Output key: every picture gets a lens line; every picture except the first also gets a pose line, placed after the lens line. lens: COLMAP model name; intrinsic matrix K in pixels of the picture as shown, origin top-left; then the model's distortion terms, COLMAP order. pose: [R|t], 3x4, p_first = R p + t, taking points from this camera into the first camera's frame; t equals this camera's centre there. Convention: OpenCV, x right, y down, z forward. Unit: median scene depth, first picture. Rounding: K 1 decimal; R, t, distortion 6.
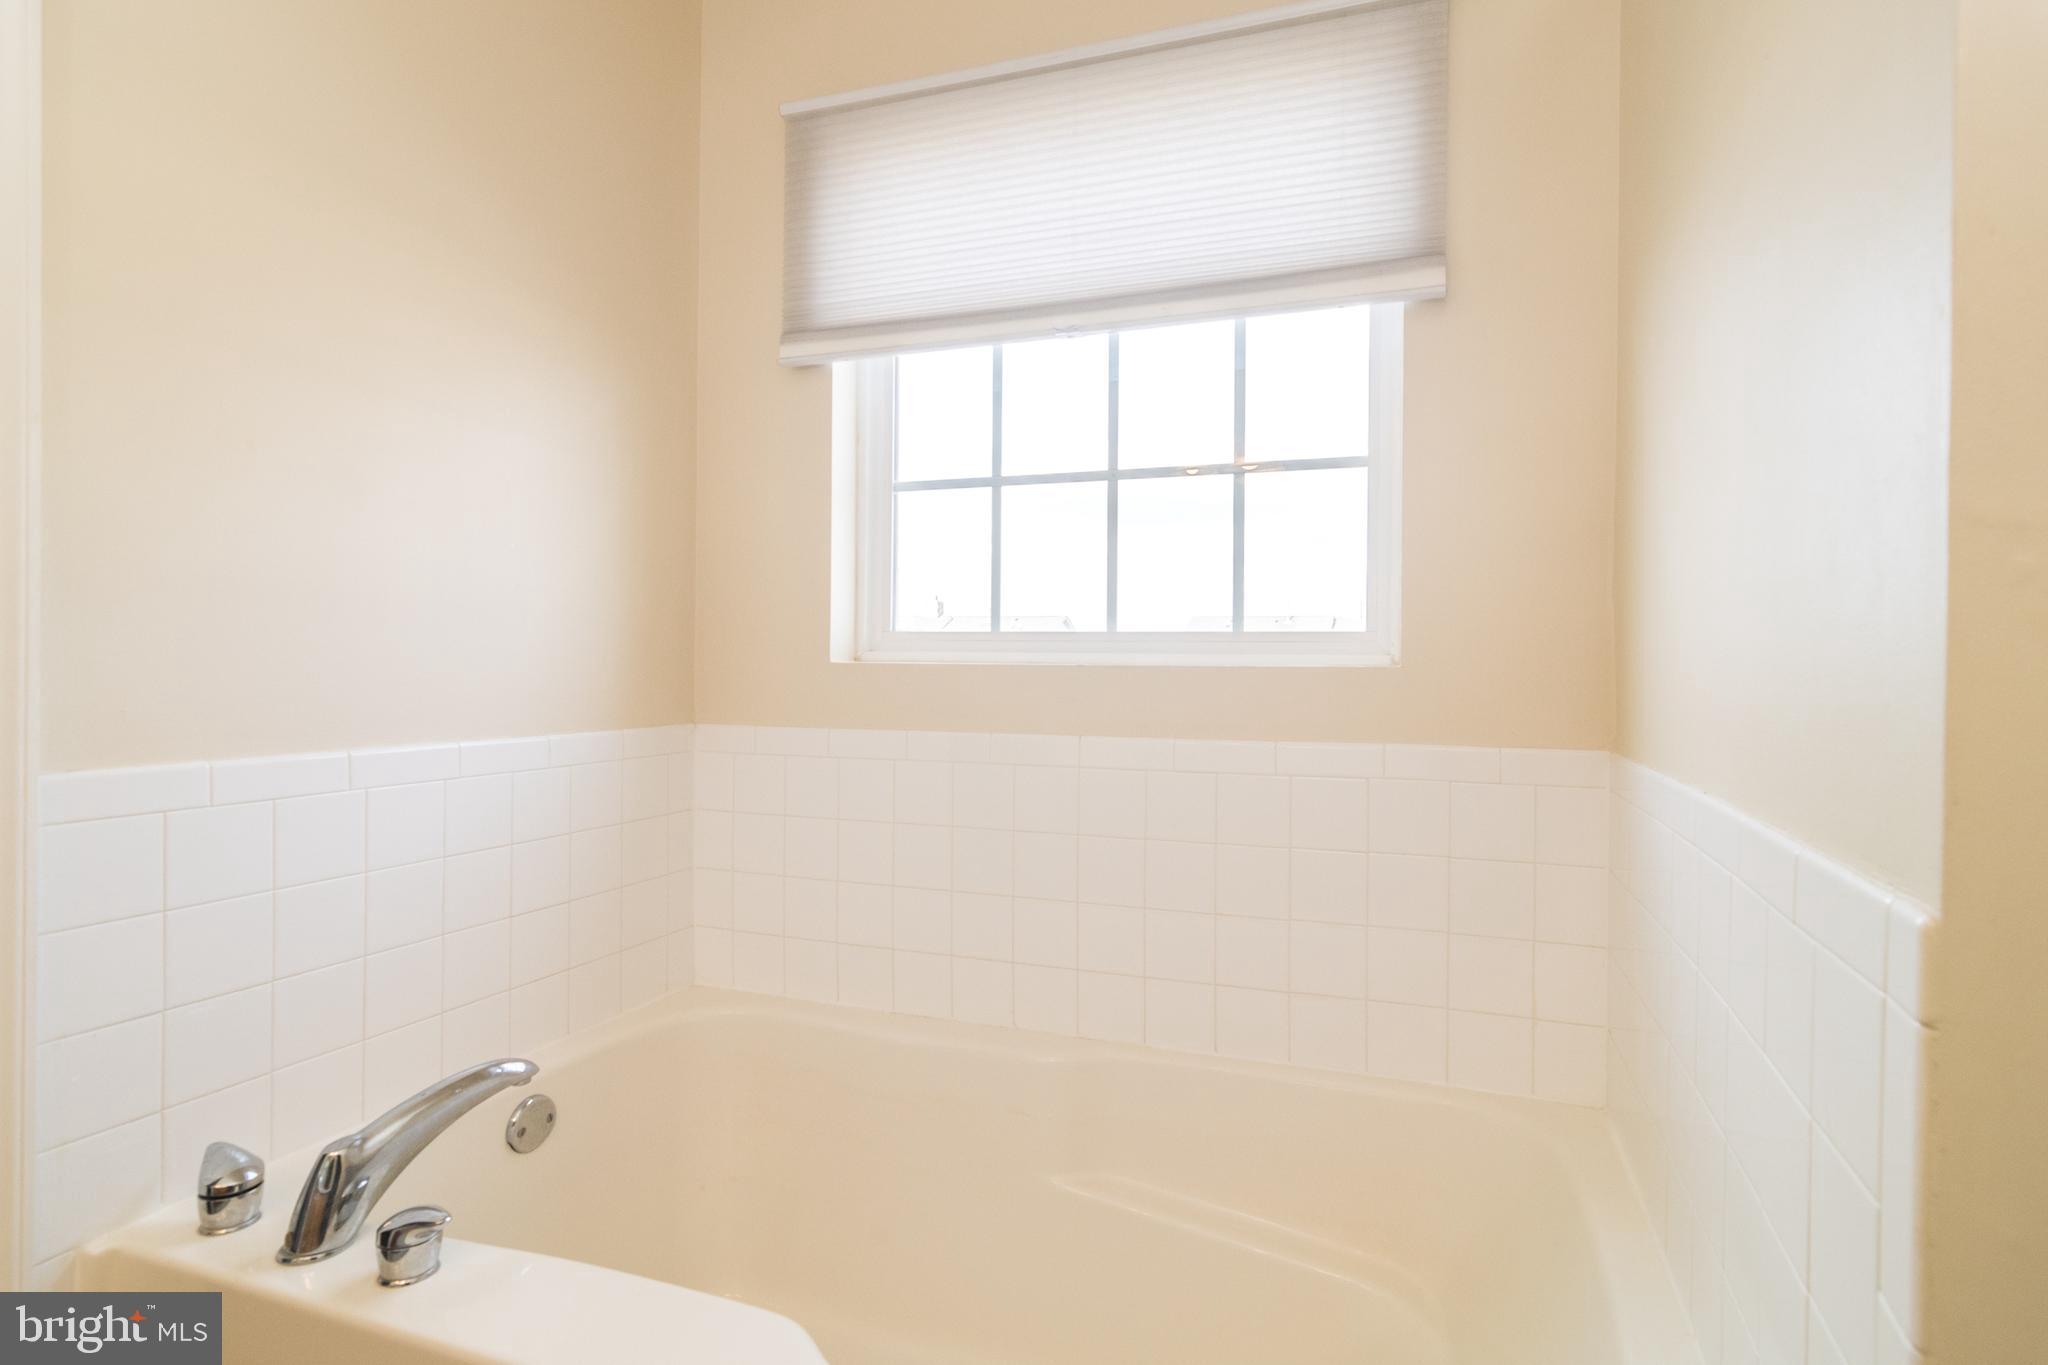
lens RADIAL K [[994.1, 0, 1024.0], [0, 994.1, 682.5], [0, 0, 1]] dist [0.000129, -0.000216]
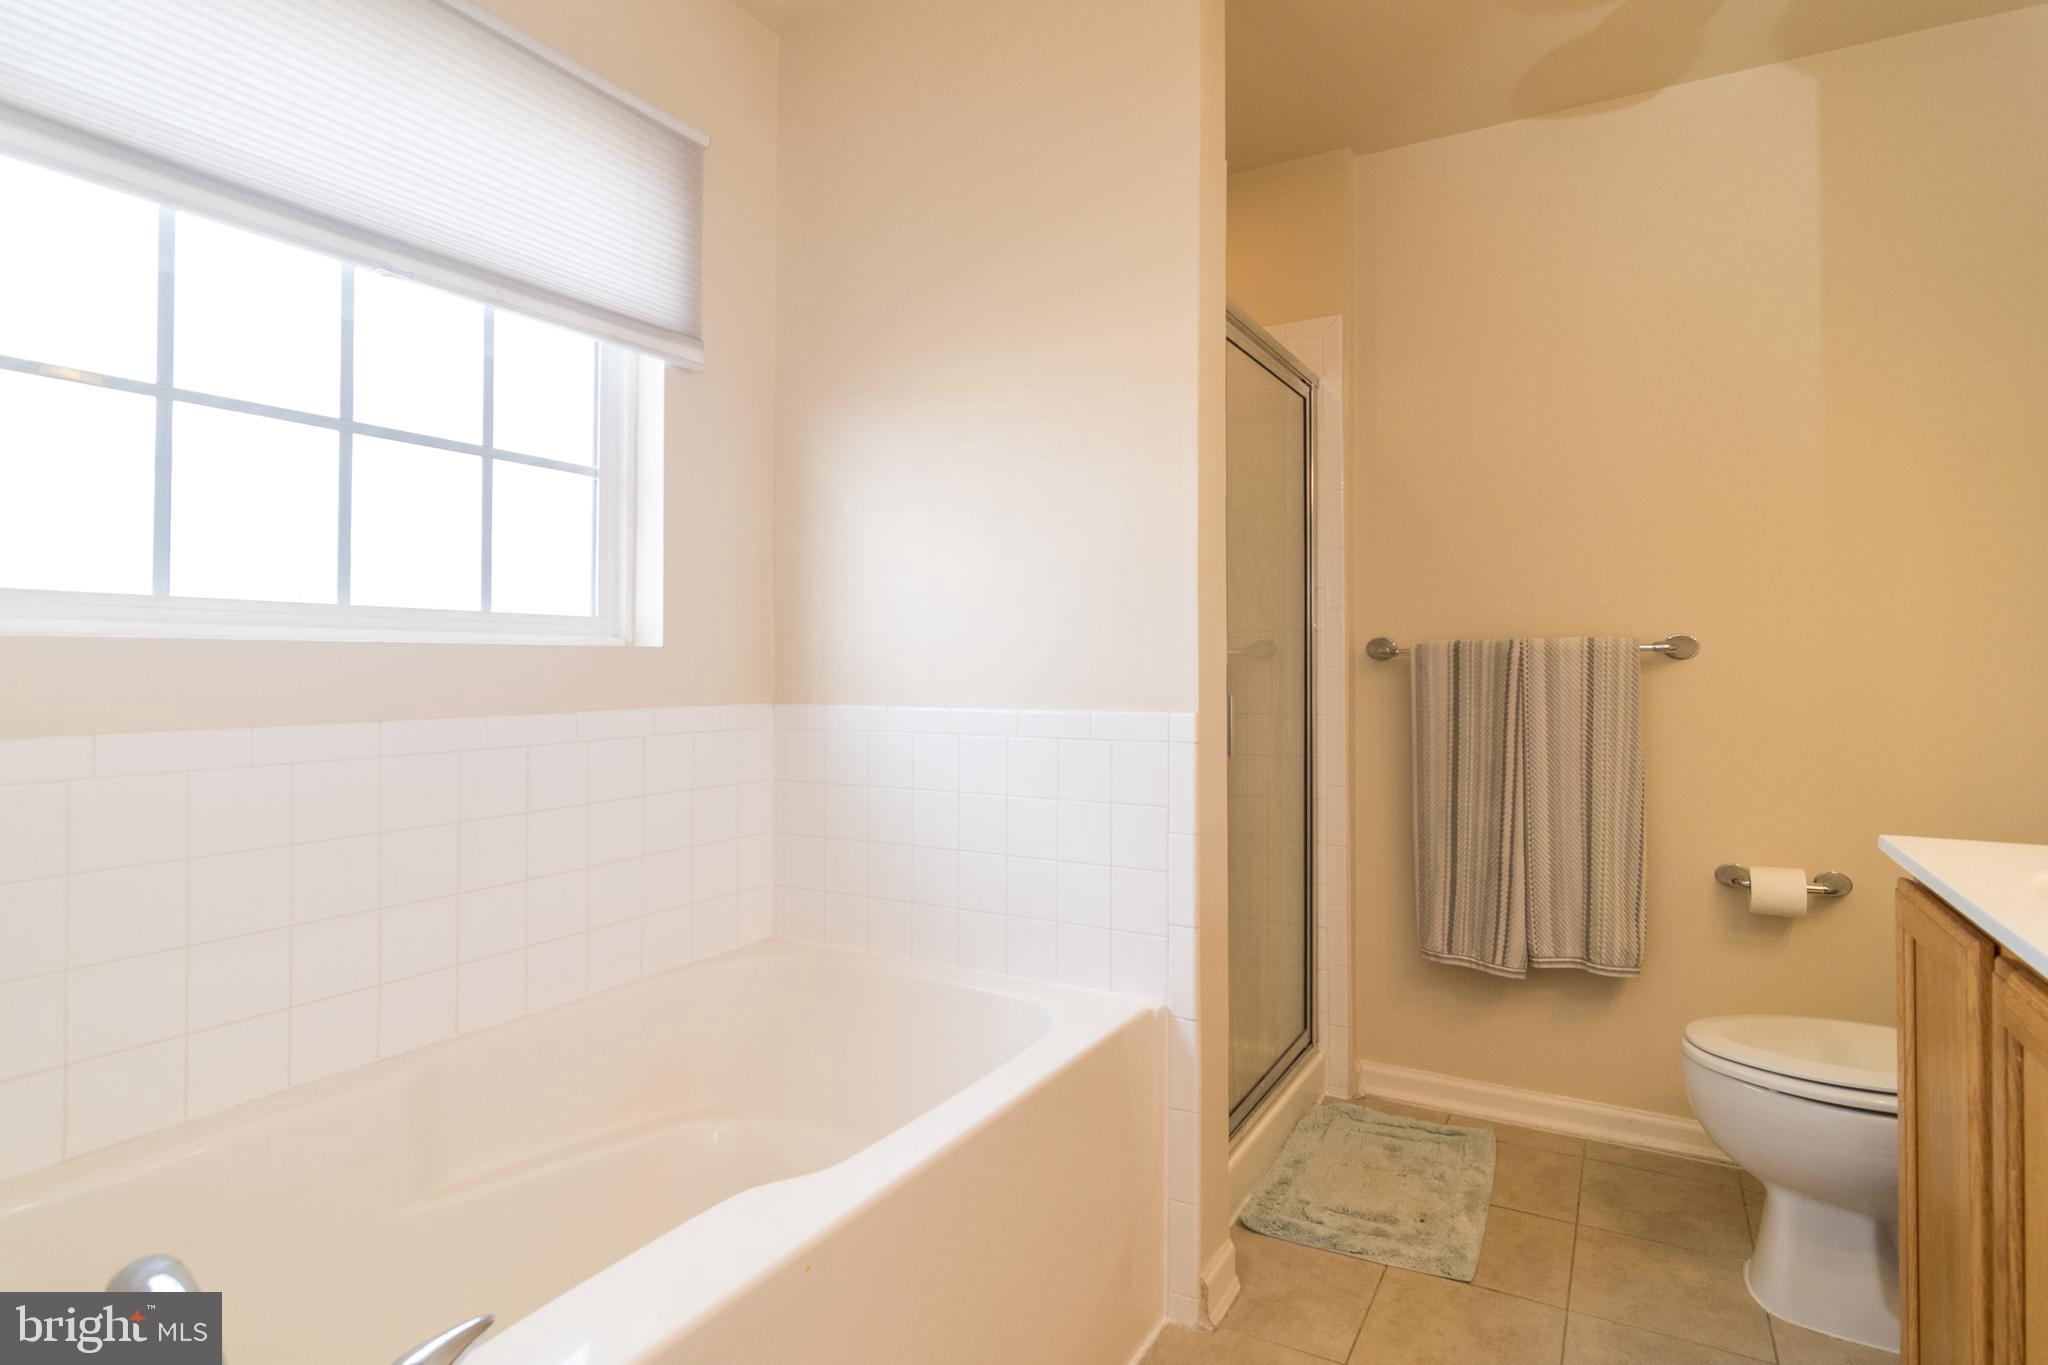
lens RADIAL K [[1088.2, 0, 1038.7], [0, 1088.2, 641.5], [0, 0, 1]] dist [-0.002379, 0.000863]
pose [[0.172158, 0.010315, 0.985015, -0.787125], [0.006265, 0.999913, -0.011566, -0.004900], [-0.985049, 0.008162, 0.172079, 0.252308]]
